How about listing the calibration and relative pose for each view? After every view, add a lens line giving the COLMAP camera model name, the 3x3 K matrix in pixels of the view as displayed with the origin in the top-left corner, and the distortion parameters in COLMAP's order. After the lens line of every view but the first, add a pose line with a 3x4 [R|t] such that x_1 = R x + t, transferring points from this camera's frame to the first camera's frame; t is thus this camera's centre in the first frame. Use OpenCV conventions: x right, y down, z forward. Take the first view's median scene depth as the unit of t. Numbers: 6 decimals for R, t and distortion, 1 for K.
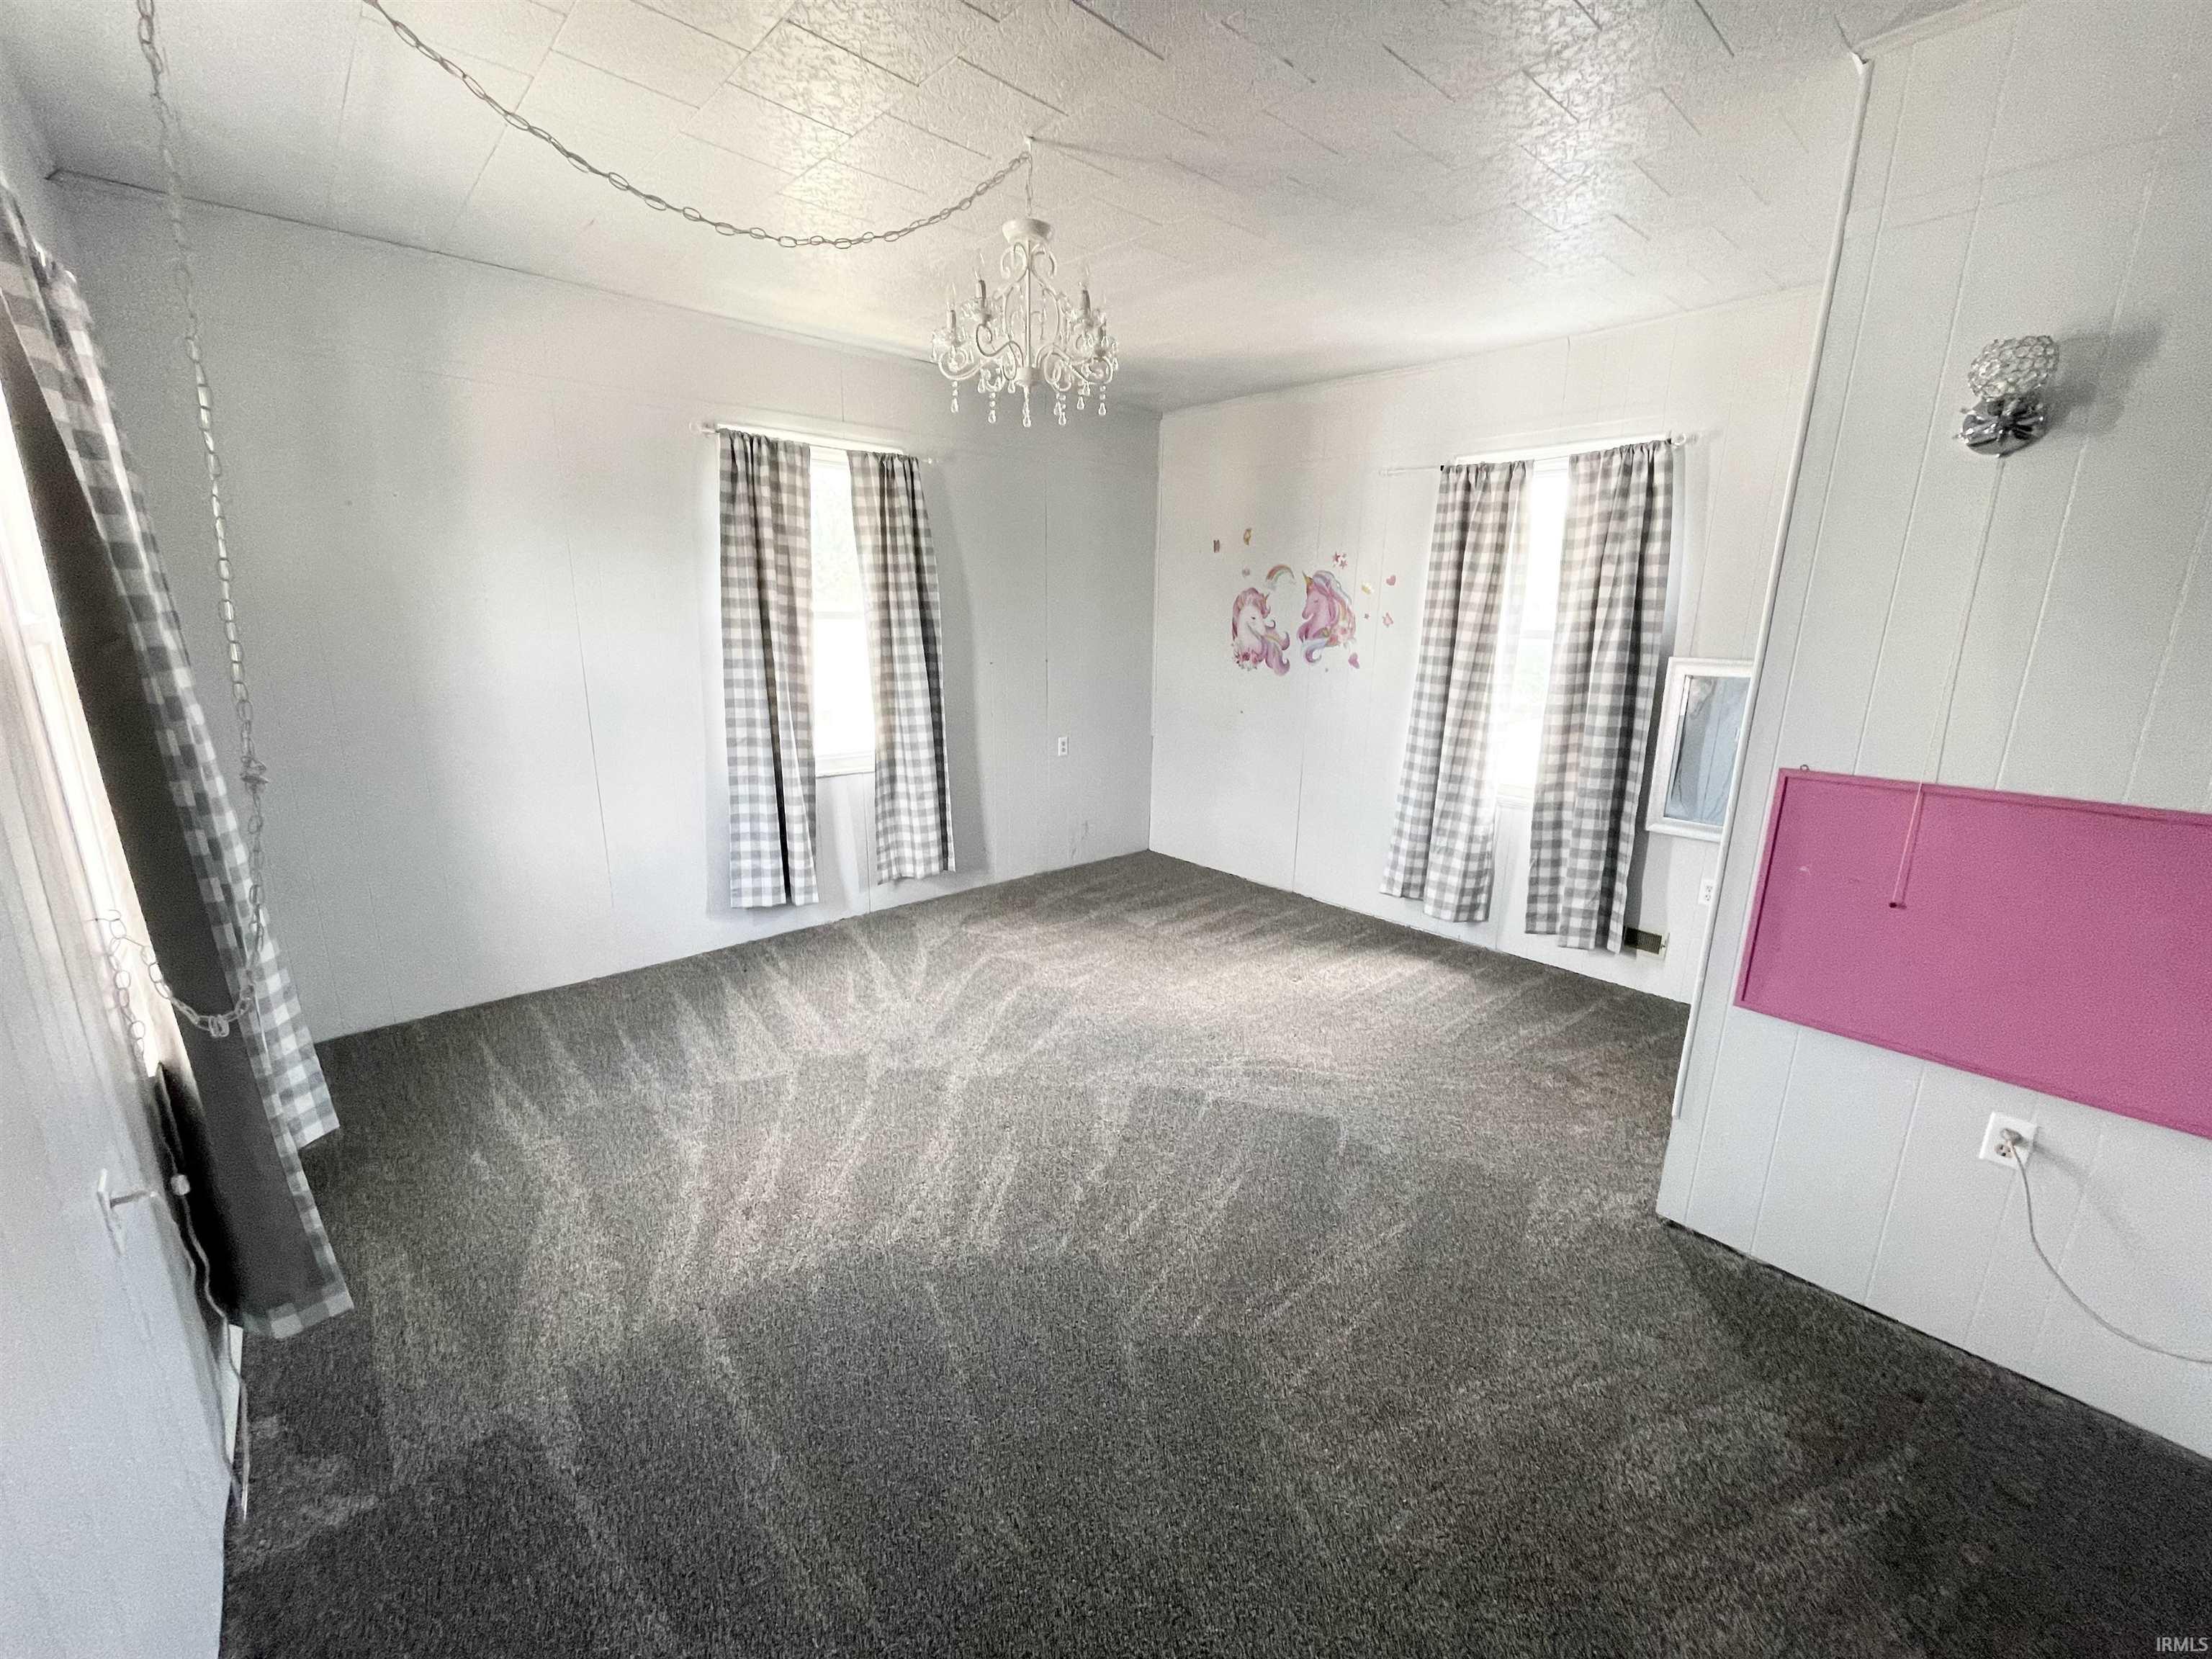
lens RADIAL K [[884.3, 0, 1113.5], [0, 884.3, 820.3], [0, 0, 1]] dist [-0.013928, 0.000515]
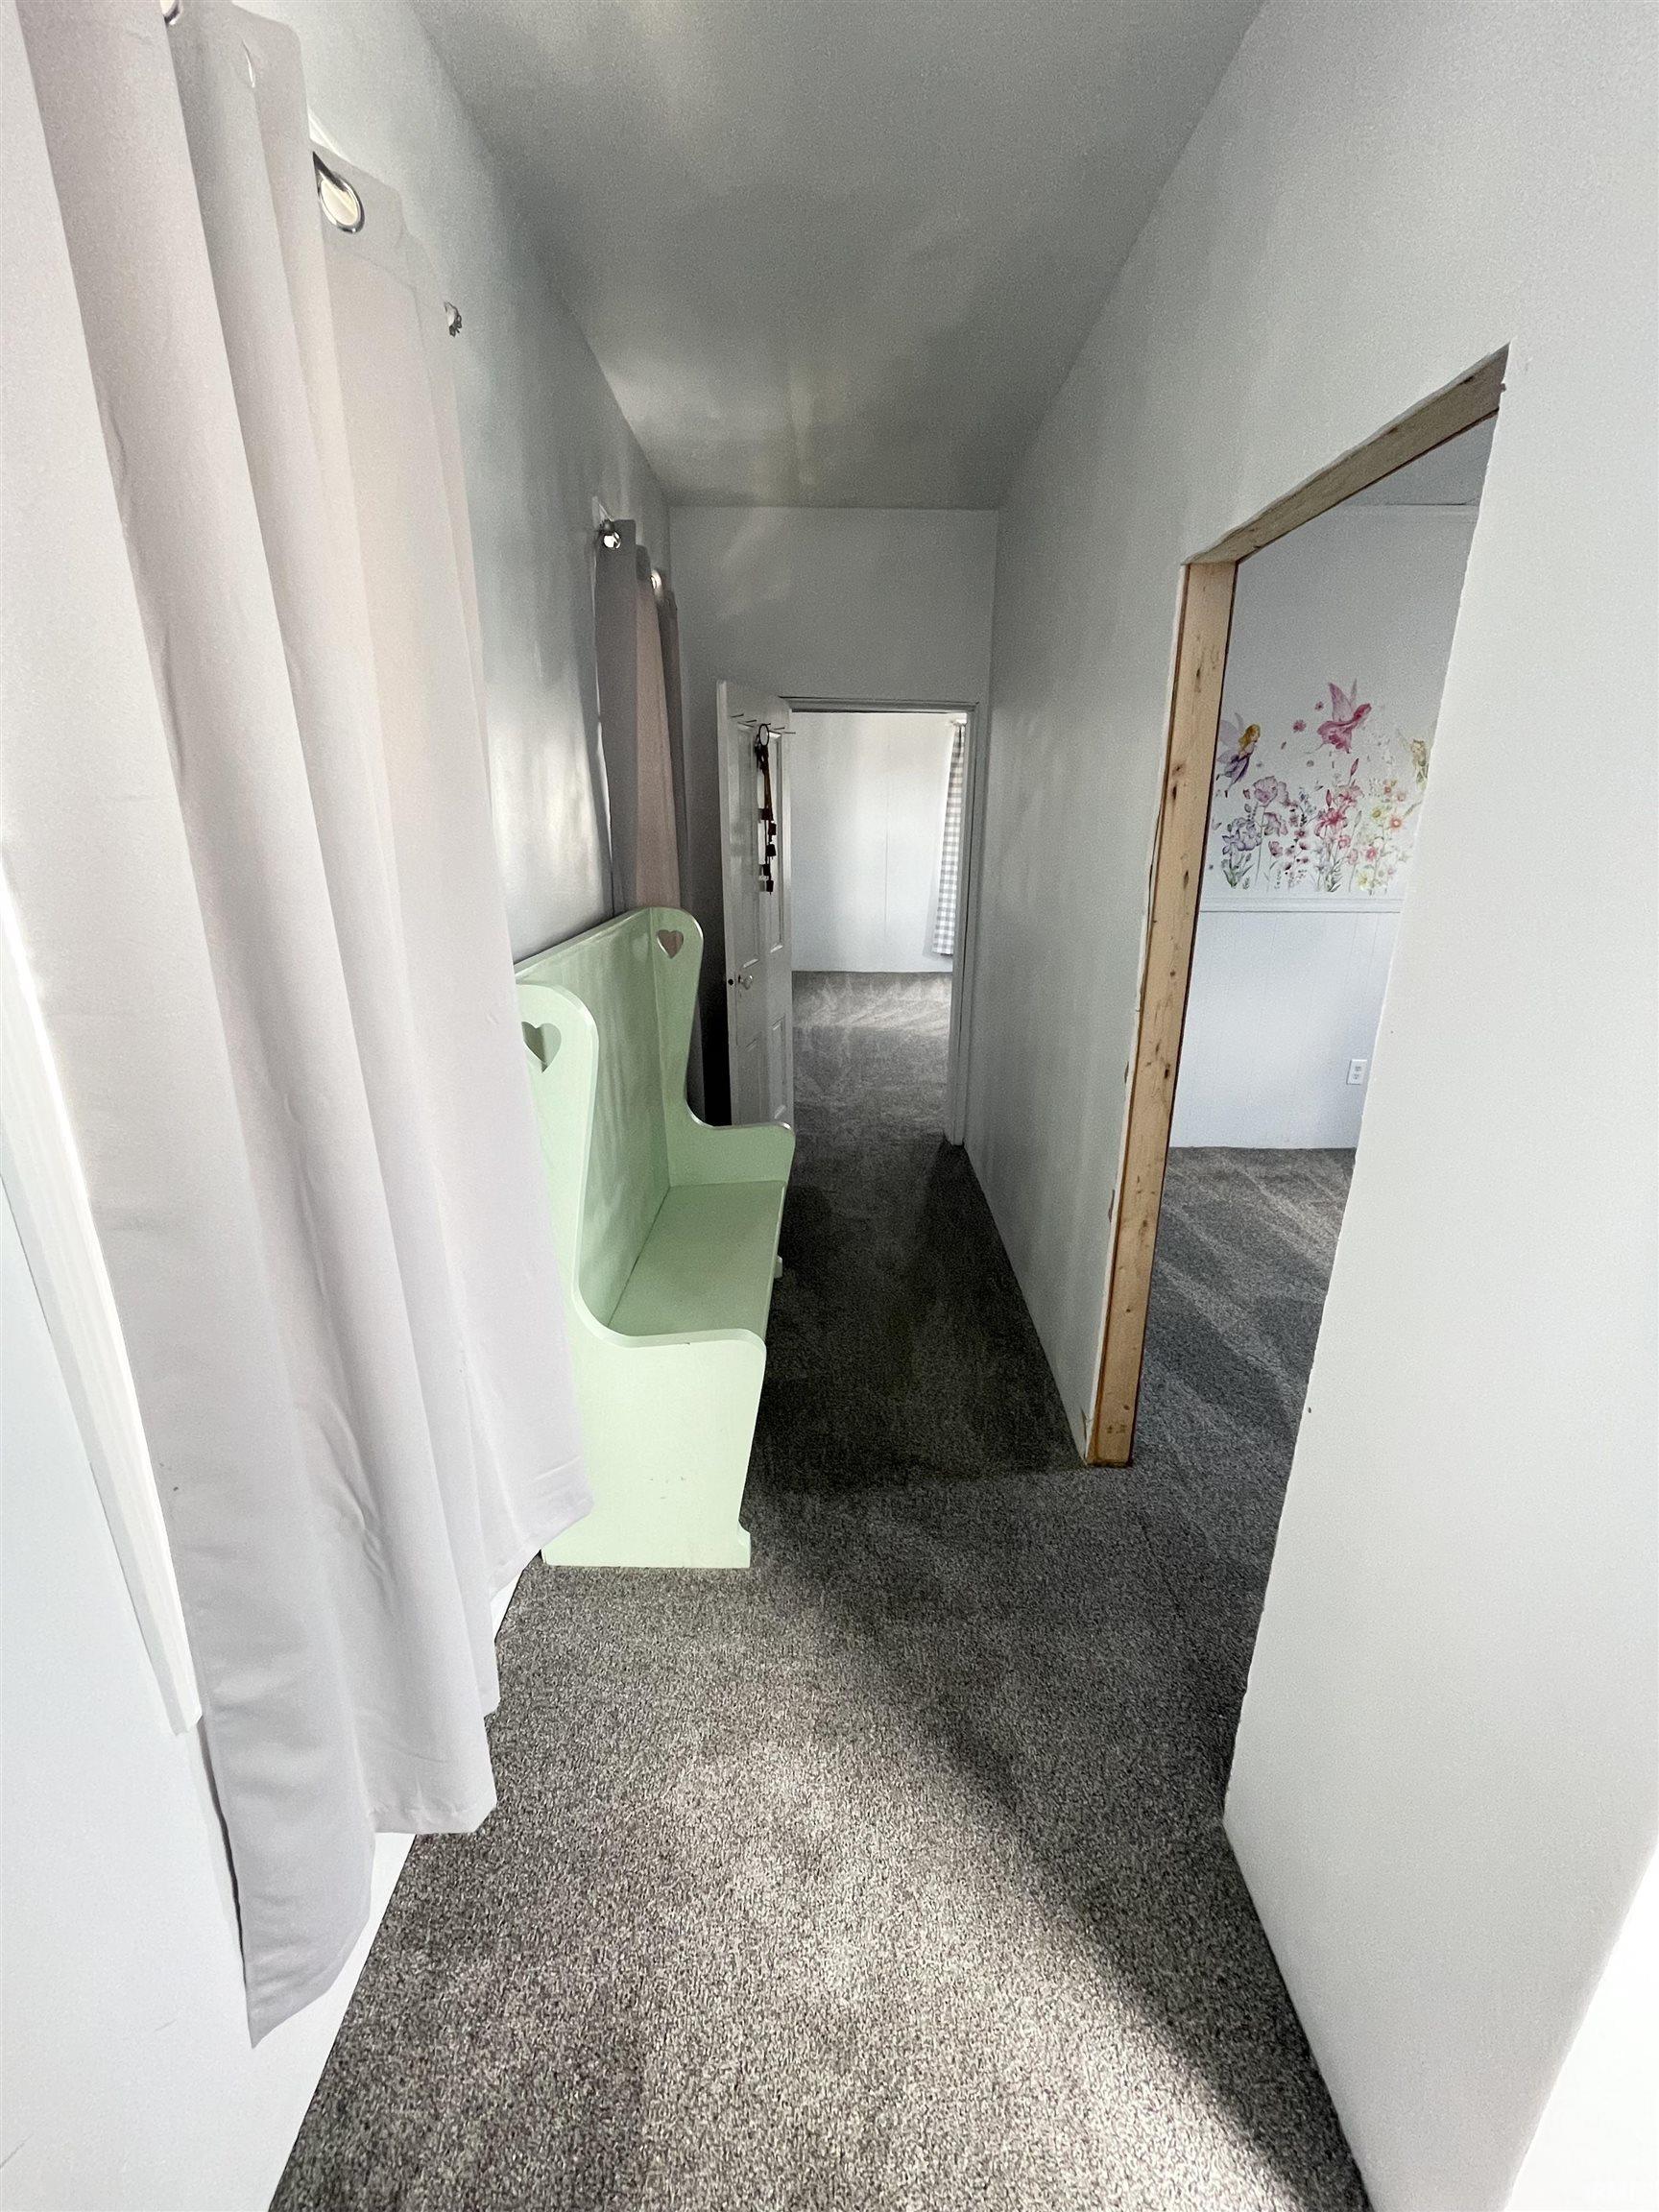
lens RADIAL K [[884.3, 0, 831.5], [0, 884.3, 1103.1], [0, 0, 1]] dist [-0.013928, 0.000515]
pose [[0.734004, 0.205372, -0.647348, 0.875545], [-0.150618, 0.978671, 0.139704, 0.202668], [0.662232, -0.005041, 0.749282, -0.790207]]
